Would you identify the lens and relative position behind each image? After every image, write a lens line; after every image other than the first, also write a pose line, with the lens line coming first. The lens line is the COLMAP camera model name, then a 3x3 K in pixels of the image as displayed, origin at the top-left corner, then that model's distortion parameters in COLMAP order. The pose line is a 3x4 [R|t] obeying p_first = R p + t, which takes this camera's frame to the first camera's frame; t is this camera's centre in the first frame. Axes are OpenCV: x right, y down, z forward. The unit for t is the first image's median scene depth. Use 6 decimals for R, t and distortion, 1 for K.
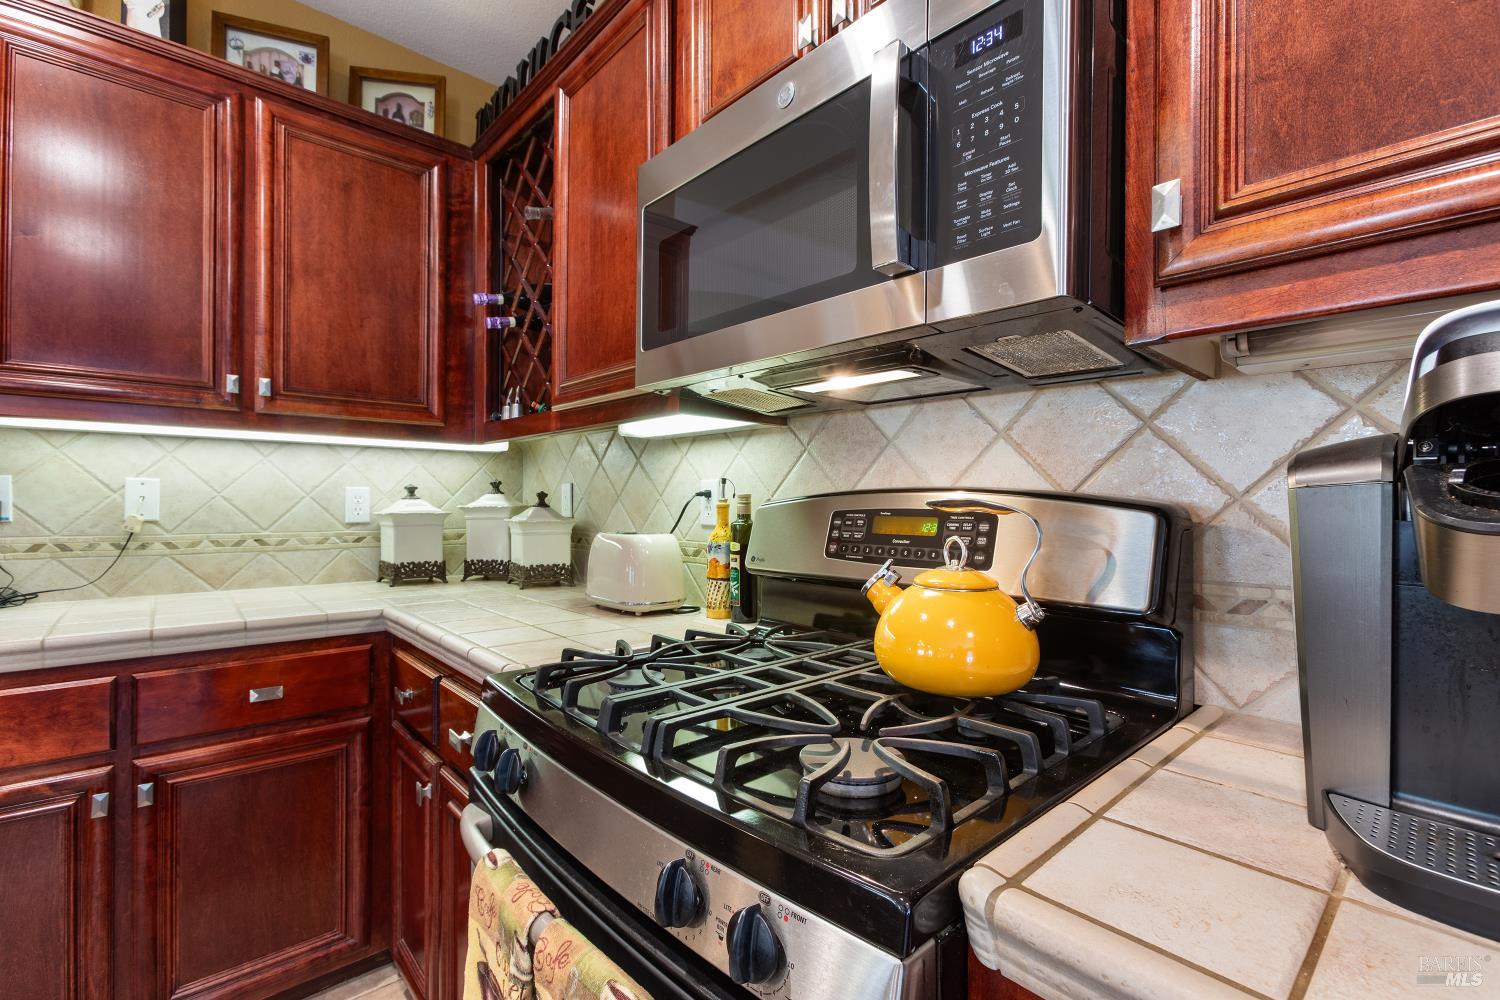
lens RADIAL K [[669.2, 0, 743.2], [0, 669.2, 499.5], [0, 0, 1]] dist [-0.006011, 0.000101]
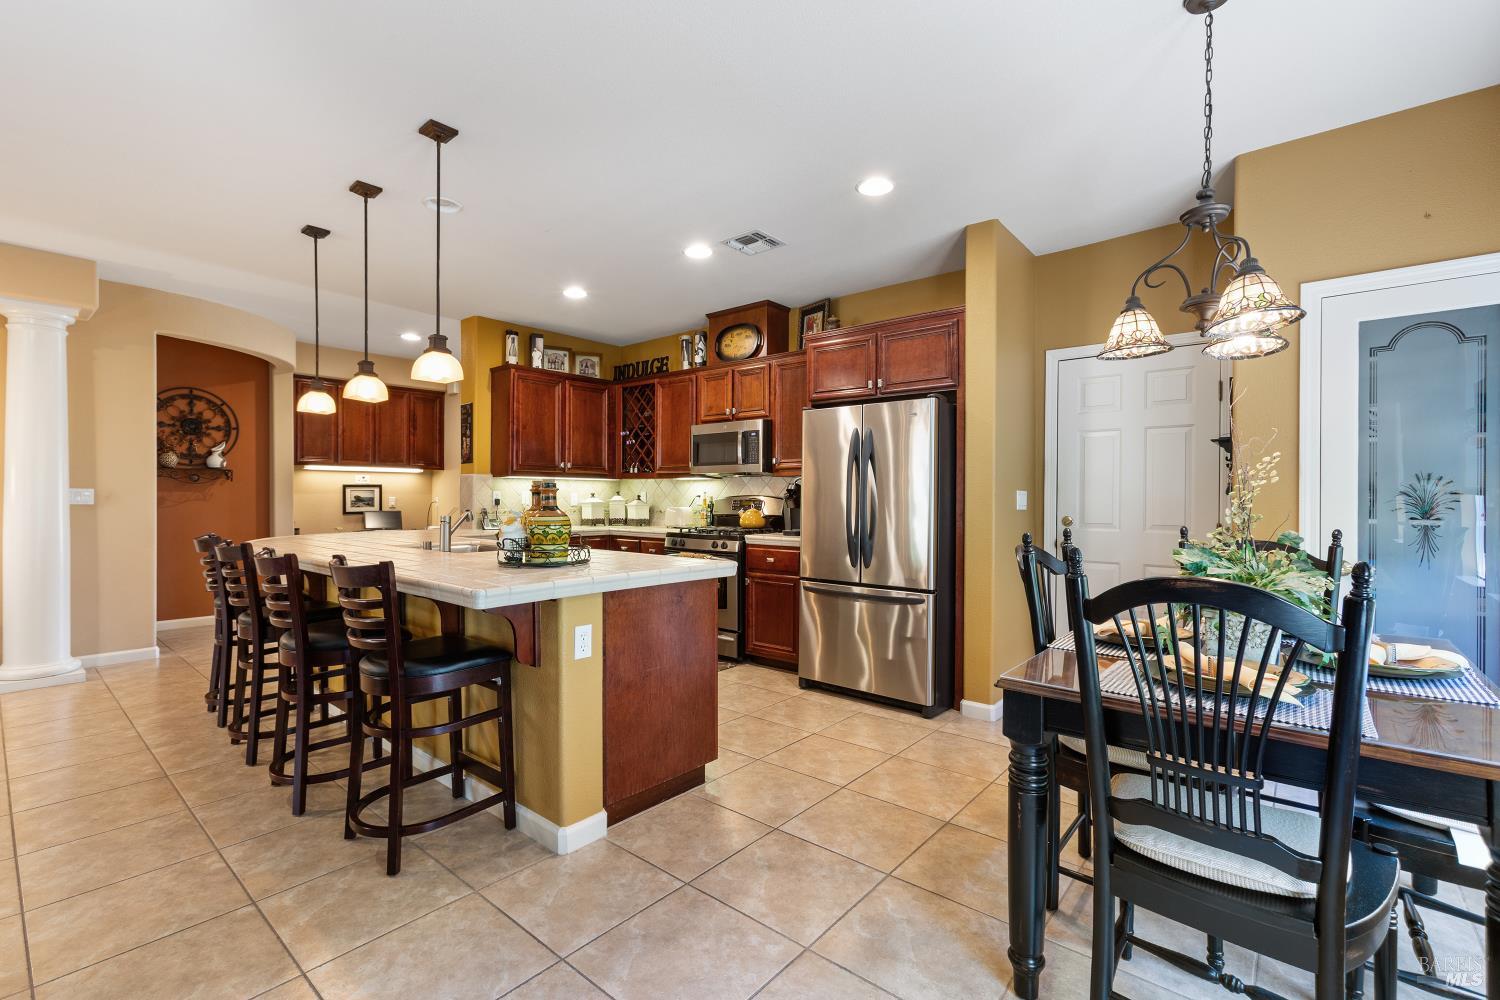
lens RADIAL K [[669.2, 0, 743.2], [0, 669.2, 499.5], [0, 0, 1]] dist [-0.006011, 0.000101]
pose [[0.991198, -0.004653, 0.132308, -0.271382], [0.003486, 0.999953, 0.009055, -0.020319], [-0.132343, -0.008514, 0.991167, -2.376951]]
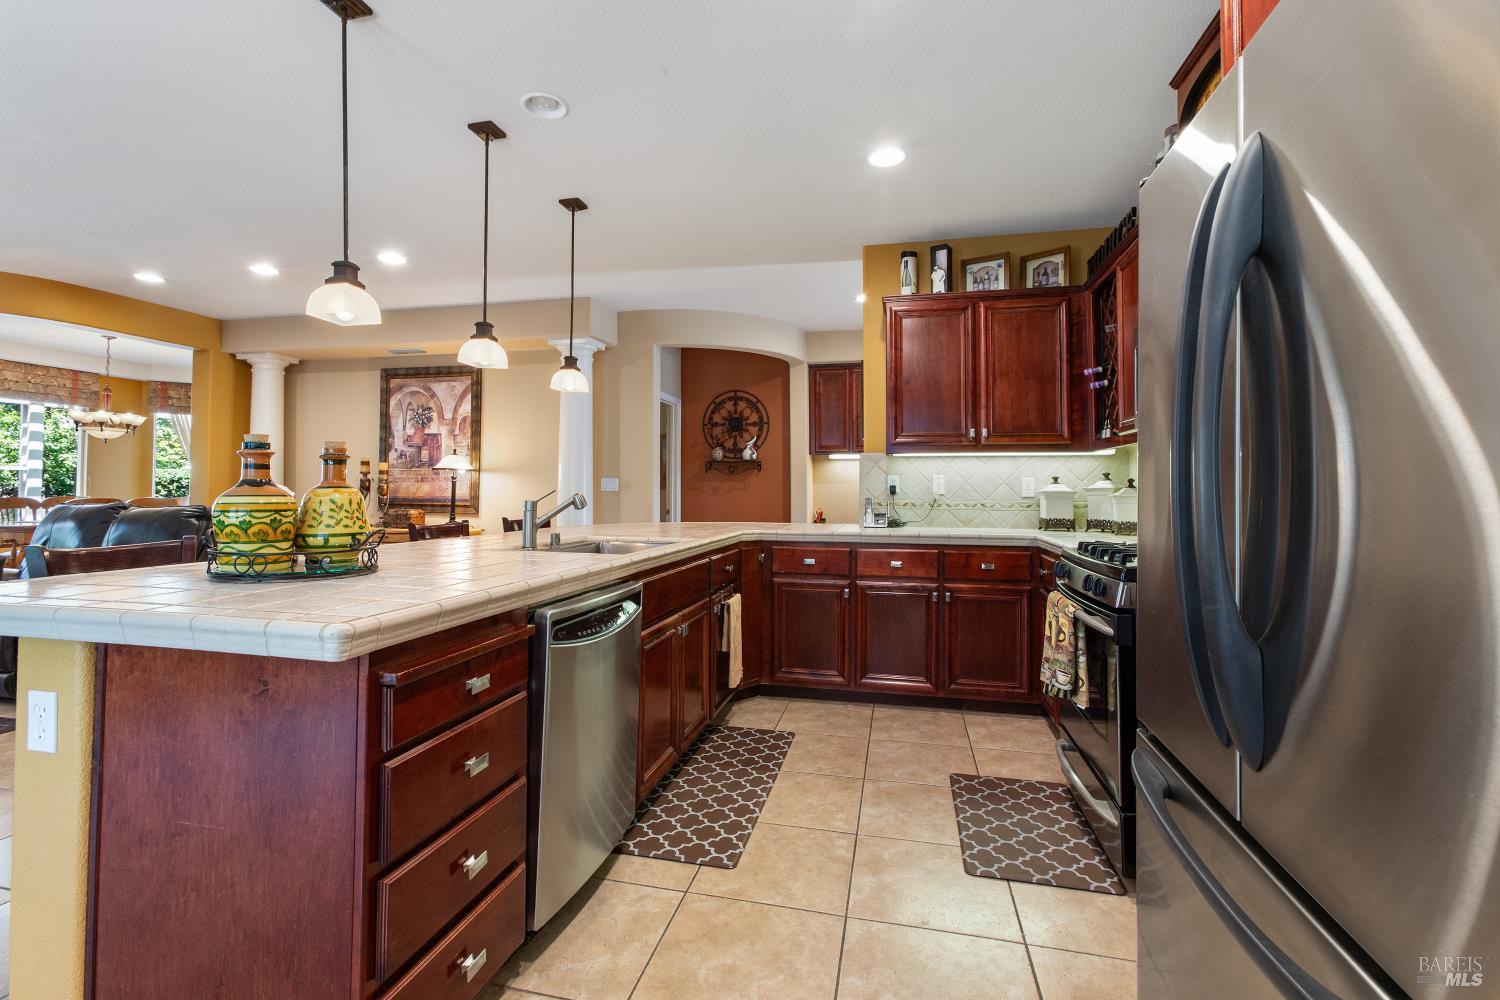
lens RADIAL K [[677.8, 0, 737.7], [0, 677.8, 473.0], [0, 0, 1]] dist [-0.006748, 0.000565]
pose [[0.573319, -0.025152, -0.818946, 0.597749], [0.002284, 0.999574, -0.029100, 0.024482], [0.819329, 0.014813, 0.573132, -0.883039]]
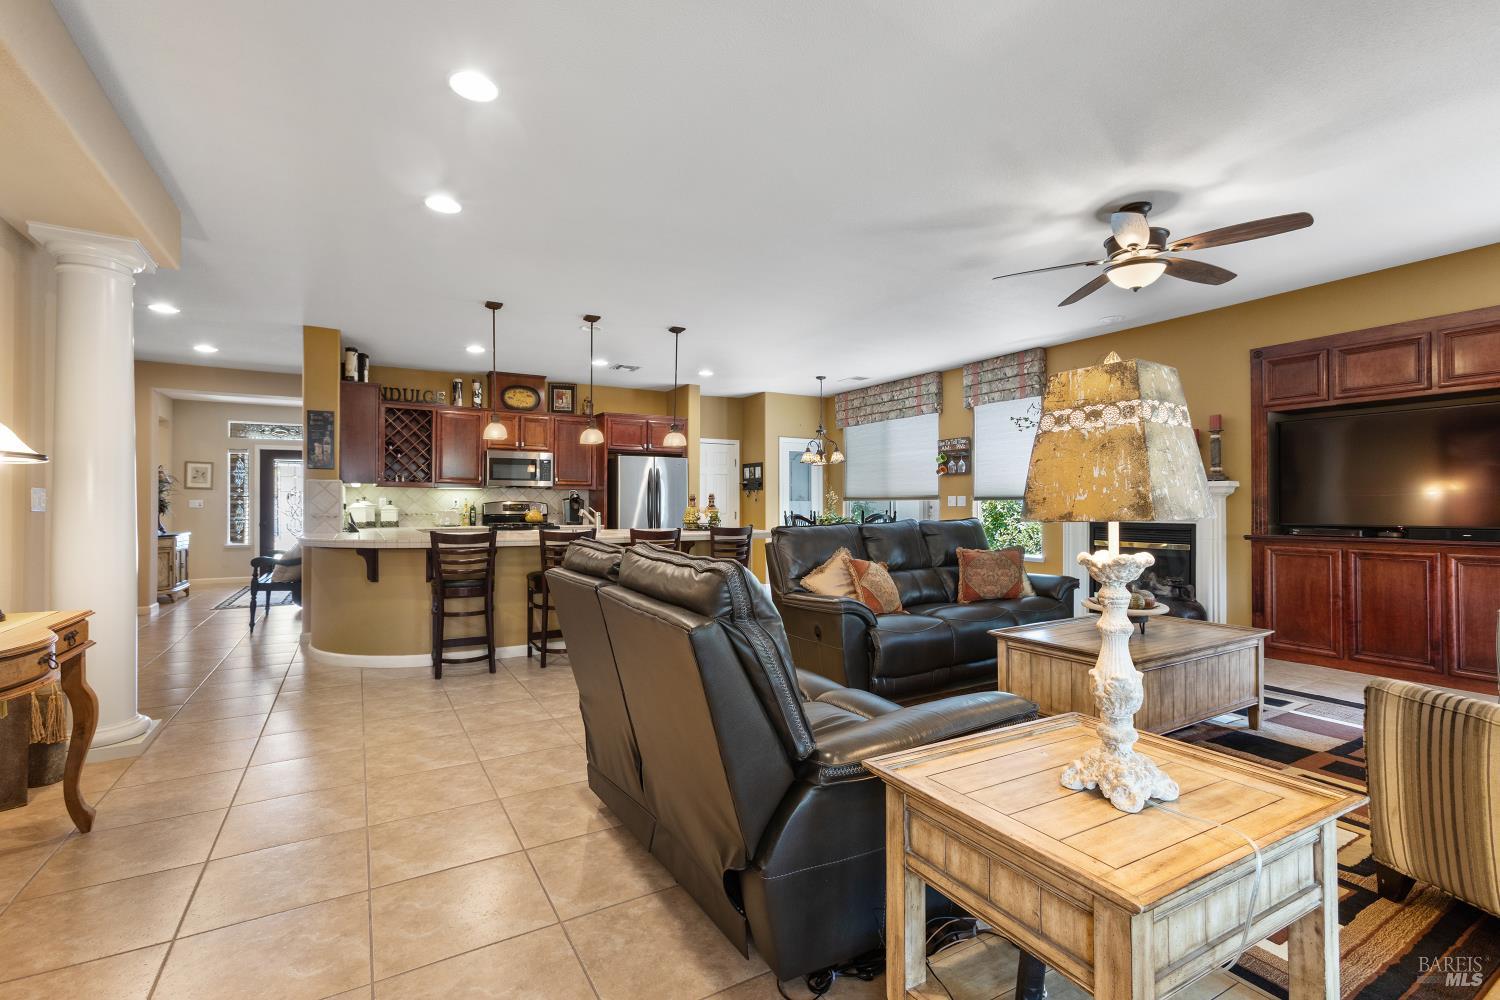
lens RADIAL K [[647.7, 0, 723.9], [0, 647.7, 498.1], [0, 0, 1]] dist [0.002343, 0.000297]
pose [[0.219638, 0.003569, 0.975575, -3.724181], [-0.002086, 0.999993, -0.003188, -0.020187], [-0.975579, -0.001335, 0.219644, -1.674855]]
